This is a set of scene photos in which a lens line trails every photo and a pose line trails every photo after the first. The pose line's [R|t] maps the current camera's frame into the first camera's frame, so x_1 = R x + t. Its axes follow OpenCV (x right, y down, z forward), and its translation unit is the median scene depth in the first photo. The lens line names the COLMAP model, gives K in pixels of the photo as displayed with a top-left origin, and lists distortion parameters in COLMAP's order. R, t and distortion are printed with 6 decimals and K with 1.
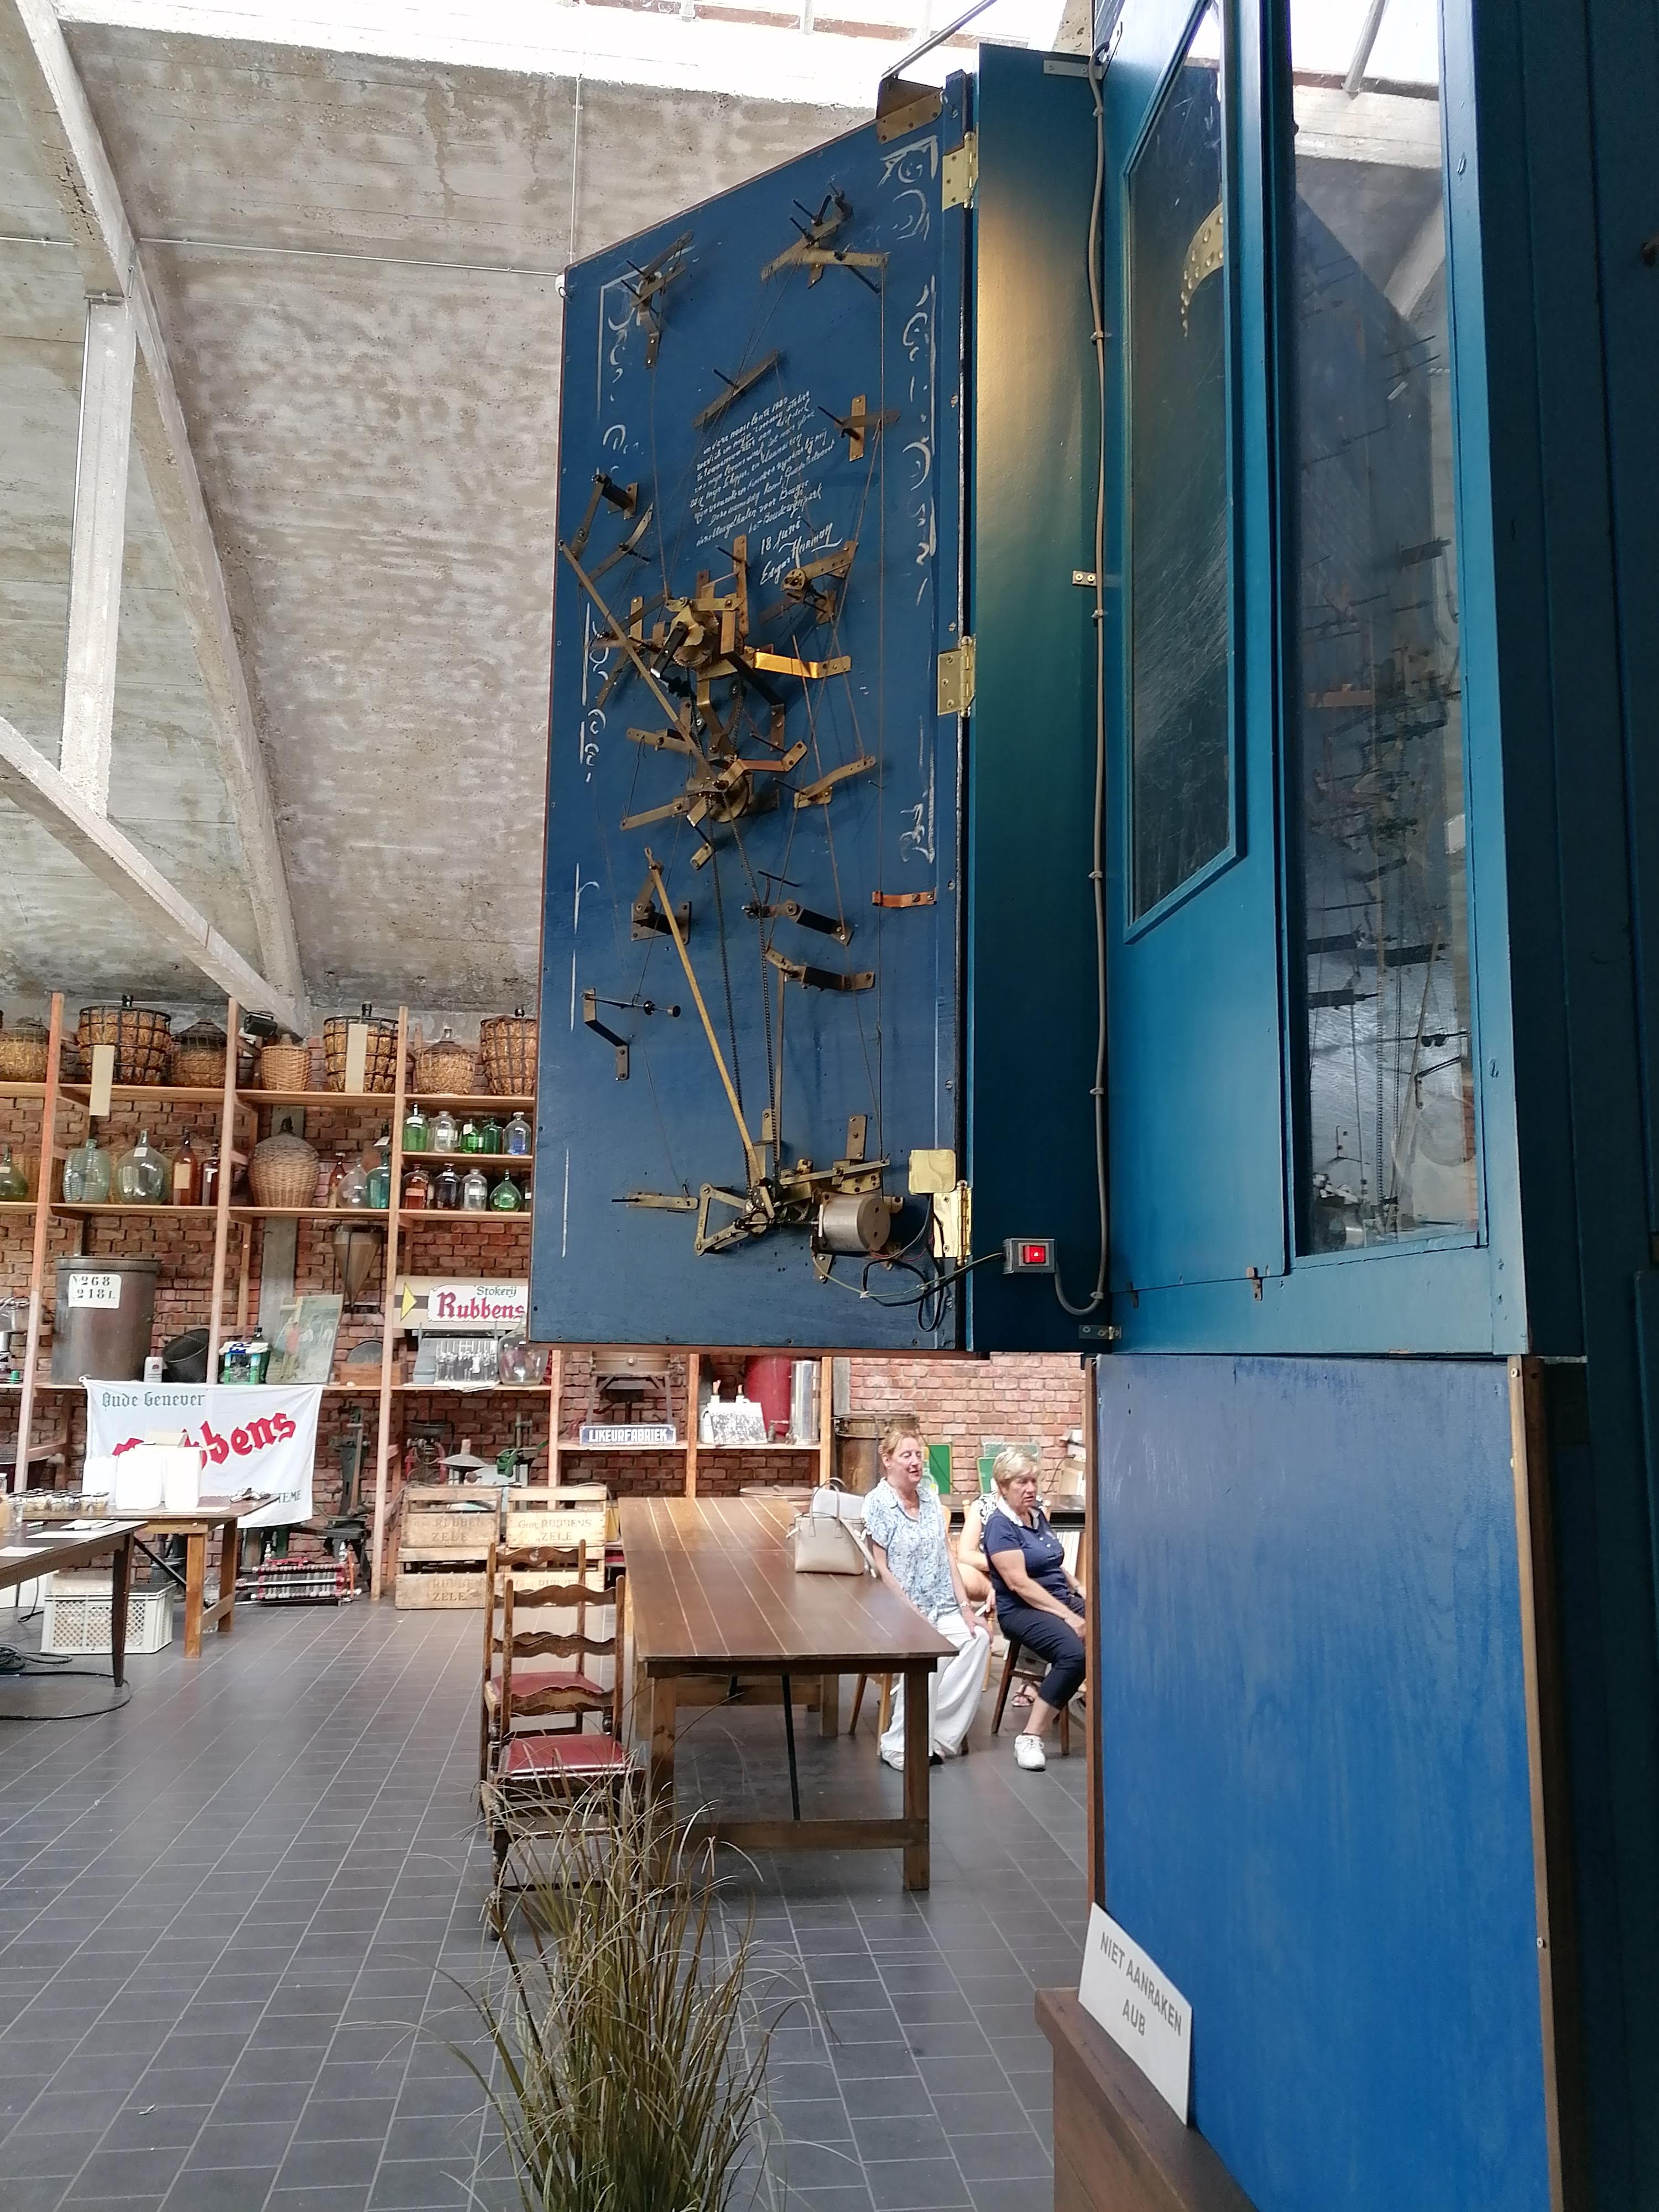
lens RADIAL K [[1671.8, 0, 829.3], [0, 1671.8, 1109.4], [0, 0, 1]] dist [0.071390, -0.068075]
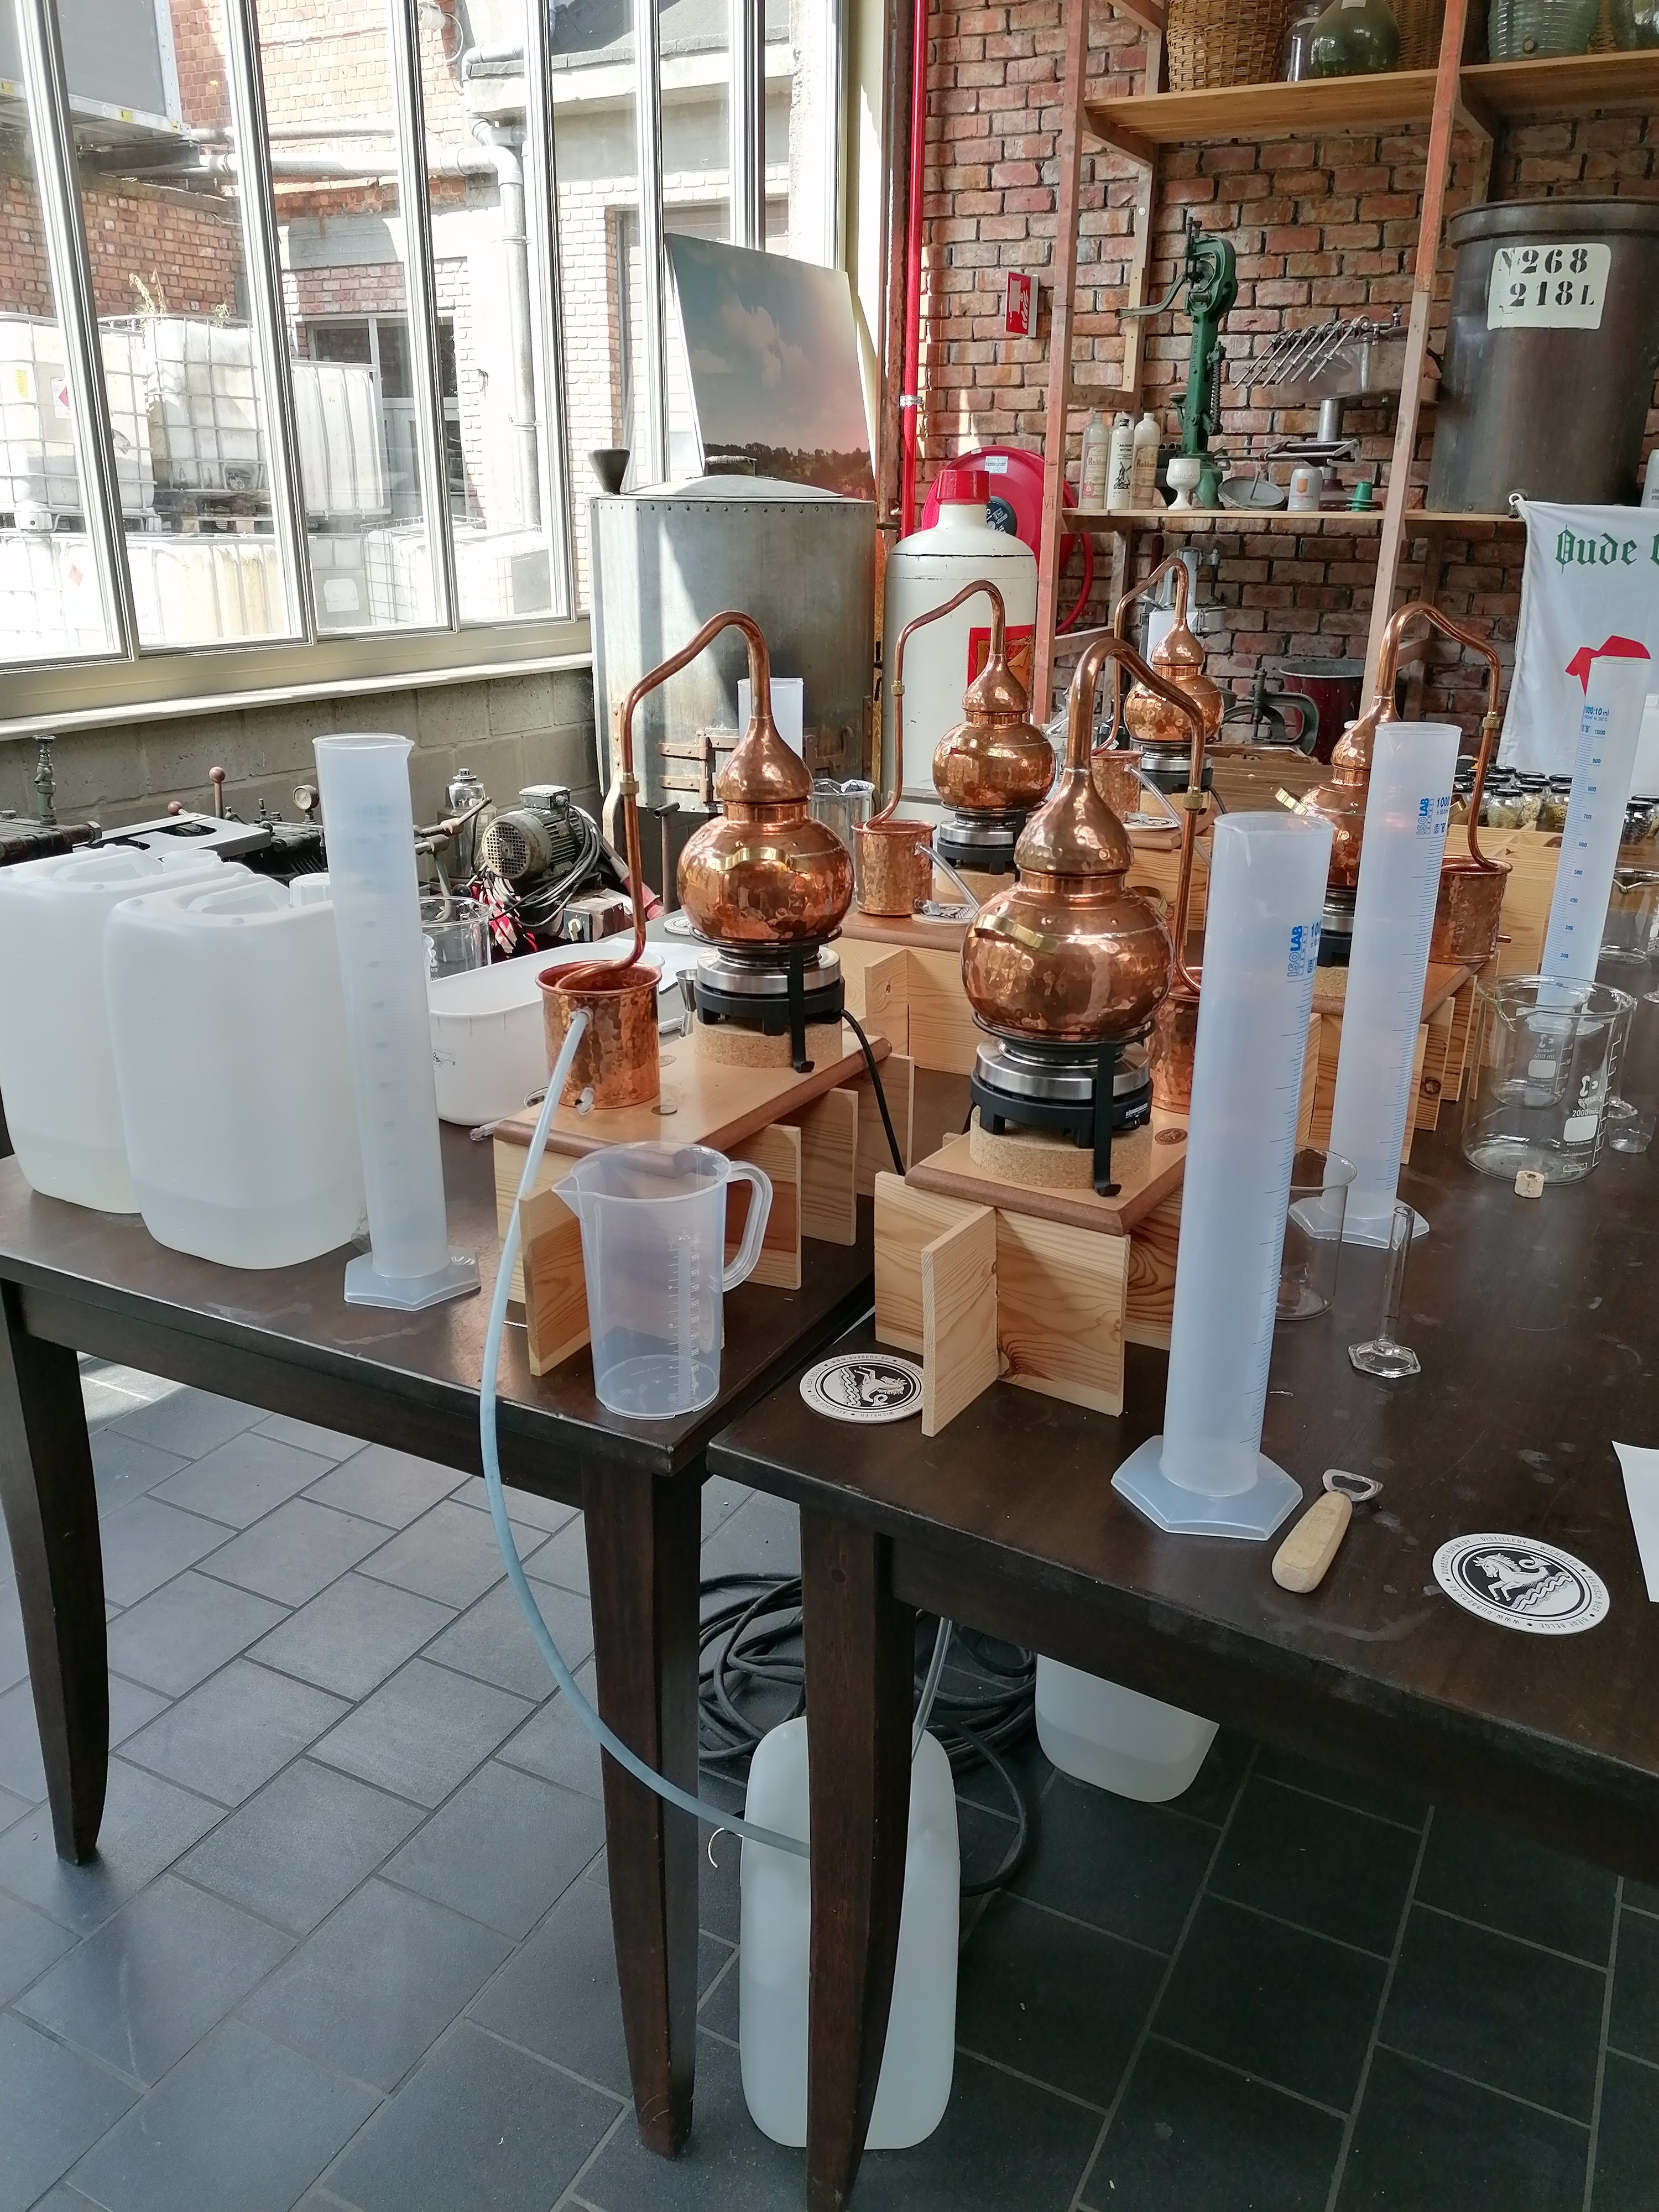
lens RADIAL K [[1671.8, 0, 830.6], [0, 1671.8, 1106.9], [0, 0, 1]] dist [0.071390, -0.068075]
pose [[0.819880, 0.189503, -0.540264, -0.309849], [0.081718, 0.895240, 0.438026, 0.089345], [0.566673, -0.403278, 0.718504, 0.495178]]
